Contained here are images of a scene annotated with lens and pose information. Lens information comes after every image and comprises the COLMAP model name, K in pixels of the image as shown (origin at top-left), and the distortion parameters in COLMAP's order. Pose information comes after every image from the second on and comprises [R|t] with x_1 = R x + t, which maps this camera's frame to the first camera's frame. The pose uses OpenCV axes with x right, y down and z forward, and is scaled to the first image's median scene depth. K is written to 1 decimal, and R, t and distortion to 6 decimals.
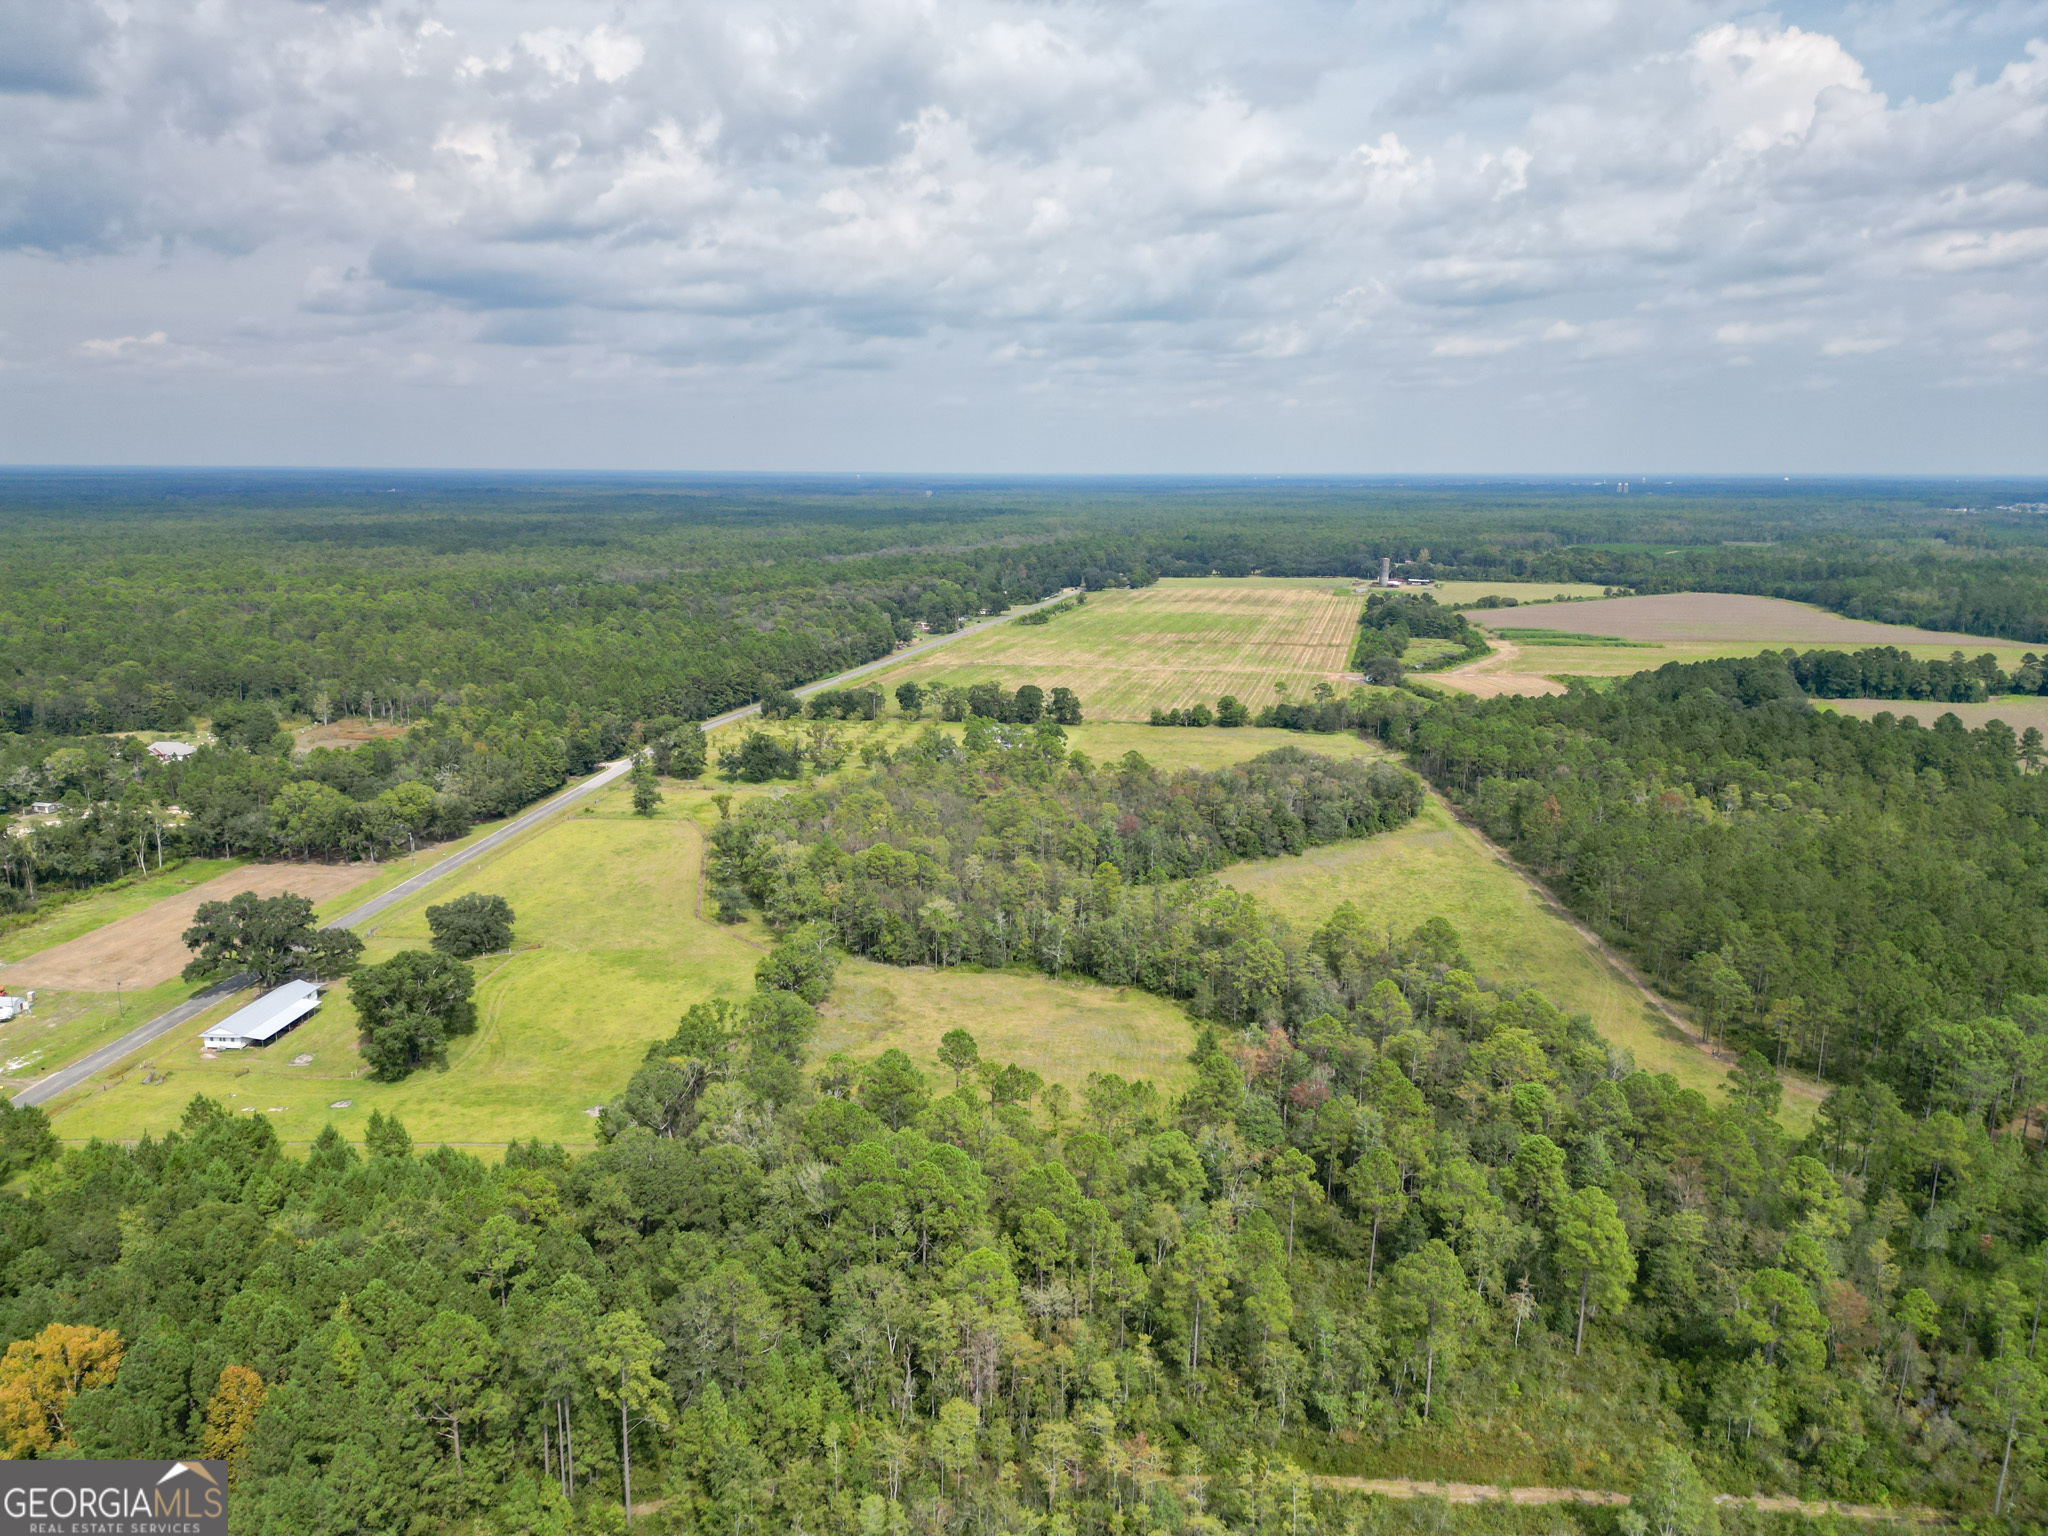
lens RADIAL K [[1428.4, 0, 1014.0], [0, 1428.4, 800.0], [0, 0, 1]] dist [0.064043, -0.058896]
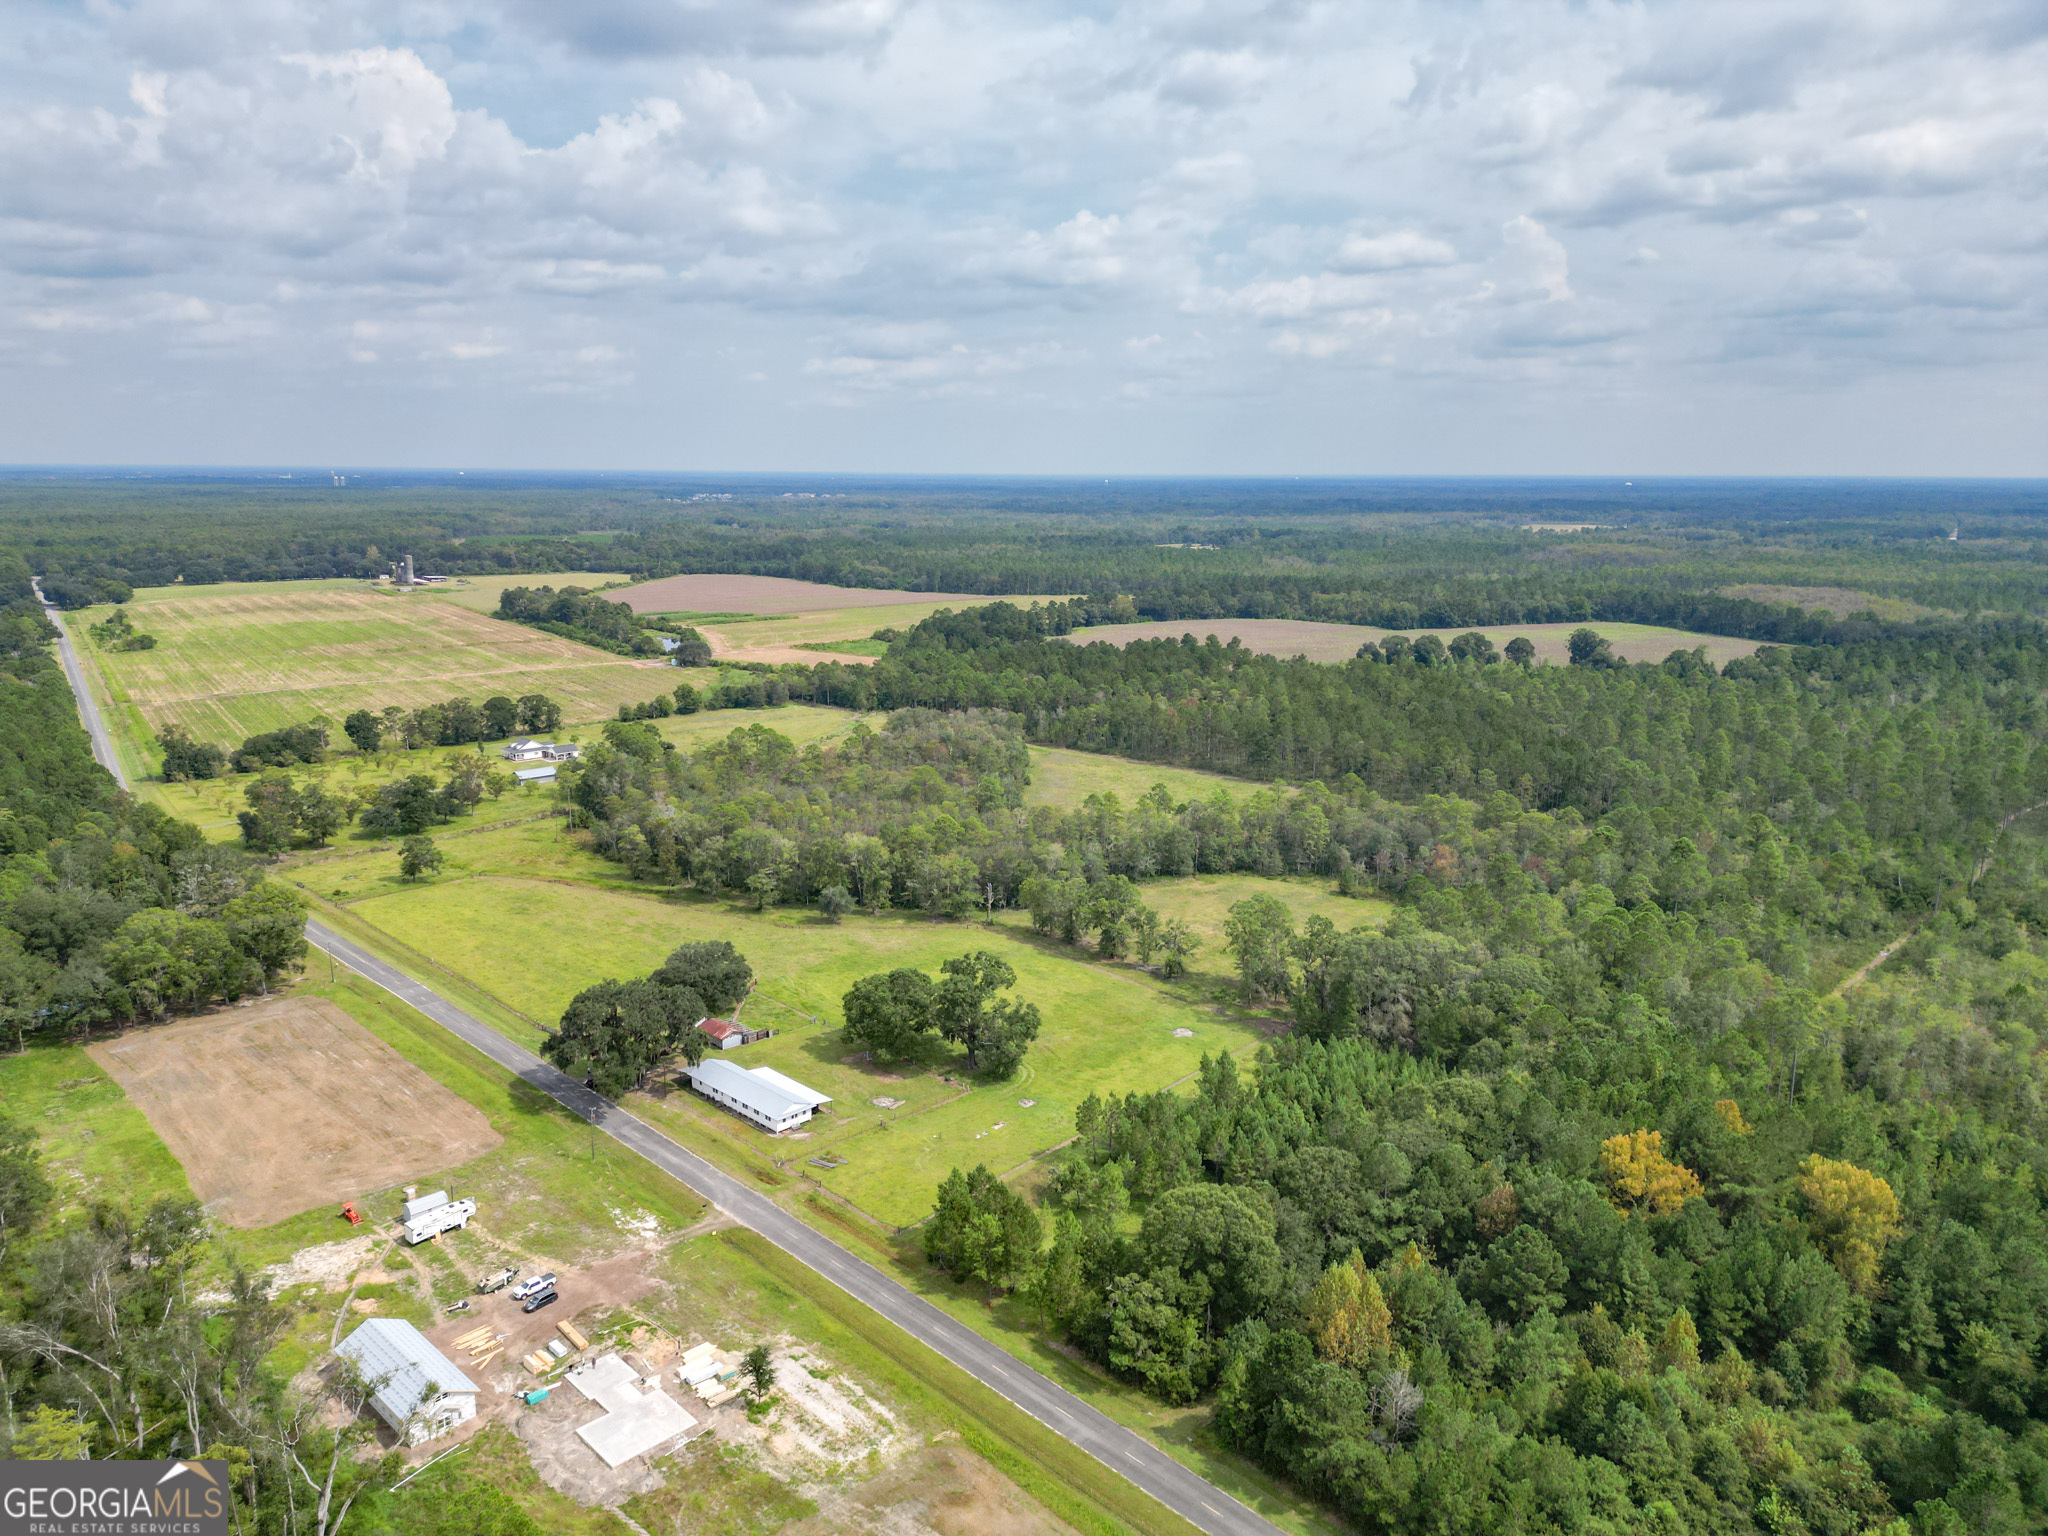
lens RADIAL K [[1430.4, 0, 1013.1], [0, 1430.4, 777.8], [0, 0, 1]] dist [0.080741, -0.087788]
pose [[0.645101, -0.162189, 0.746685, -0.085749], [0.170153, 0.983168, 0.066552, -0.006051], [-0.744911, 0.084118, 0.661840, 0.022873]]
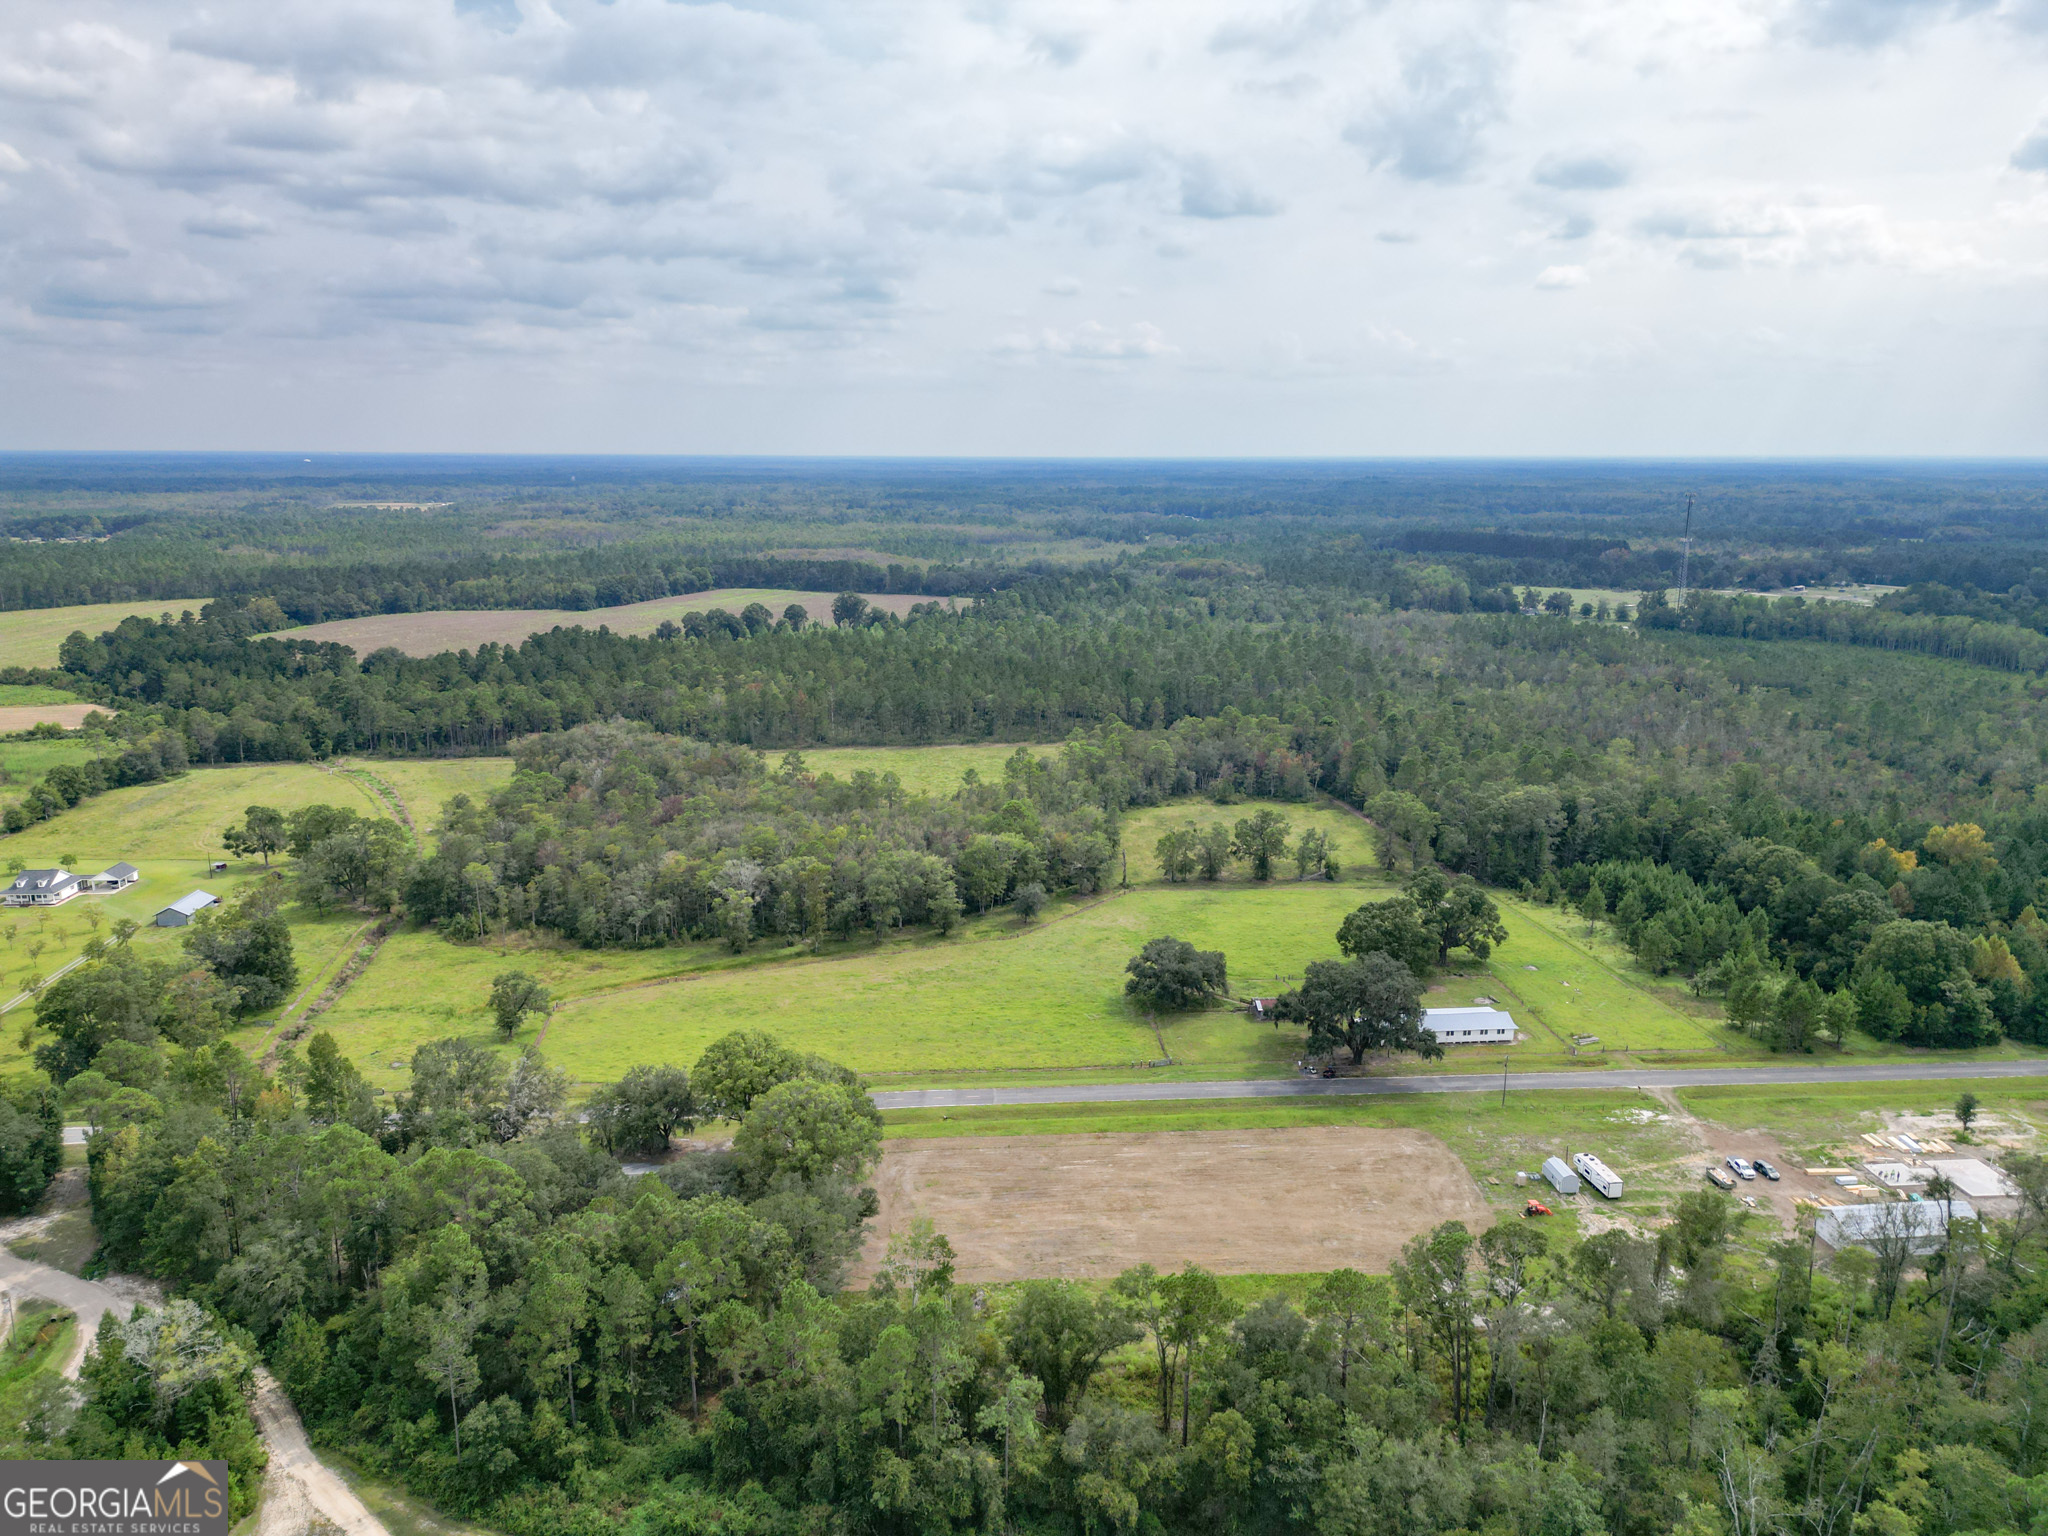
lens RADIAL K [[1430.4, 0, 1013.1], [0, 1430.4, 777.8], [0, 0, 1]] dist [0.080741, -0.087788]
pose [[-0.180855, -0.223601, 0.957755, -0.111498], [0.219840, 0.939983, 0.260965, -0.026615], [-0.958625, 0.257750, -0.120844, 0.110697]]
